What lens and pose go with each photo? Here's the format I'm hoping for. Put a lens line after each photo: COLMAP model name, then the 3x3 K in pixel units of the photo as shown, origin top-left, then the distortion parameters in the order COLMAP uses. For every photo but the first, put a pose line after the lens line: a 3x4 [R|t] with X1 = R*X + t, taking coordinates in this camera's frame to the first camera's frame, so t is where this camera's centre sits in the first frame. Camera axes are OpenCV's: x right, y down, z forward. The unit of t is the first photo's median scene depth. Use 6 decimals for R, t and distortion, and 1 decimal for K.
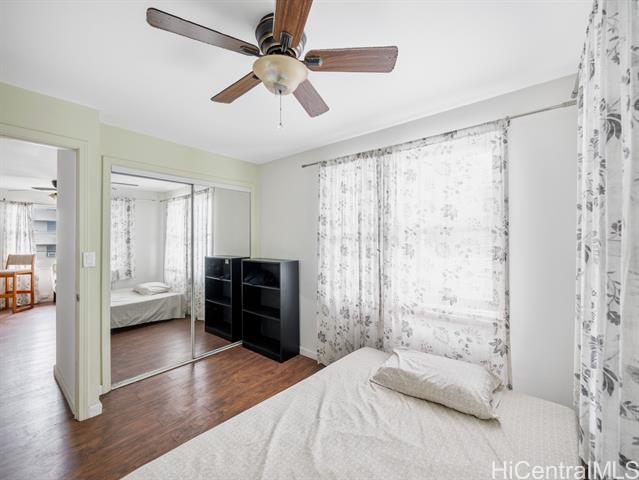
lens RADIAL K [[270.0, 0, 319.5], [0, 270.0, 240.0], [0, 0, 1]] dist [-0.000801, -0.000126]
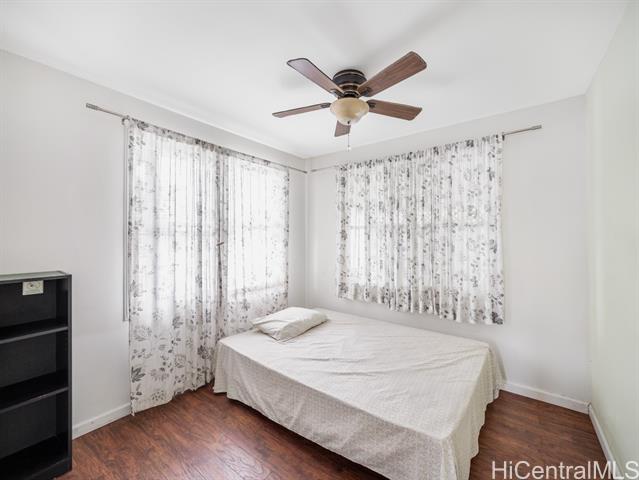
lens RADIAL K [[269.4, 0, 320.7], [0, 269.4, 234.5], [0, 0, 1]] dist [0.000464, 0.000030]
pose [[-0.066862, 0.009882, 0.997713, -0.821331], [0.004482, 0.999944, -0.009604, 0.014389], [-0.997752, 0.003829, -0.066902, 0.664946]]
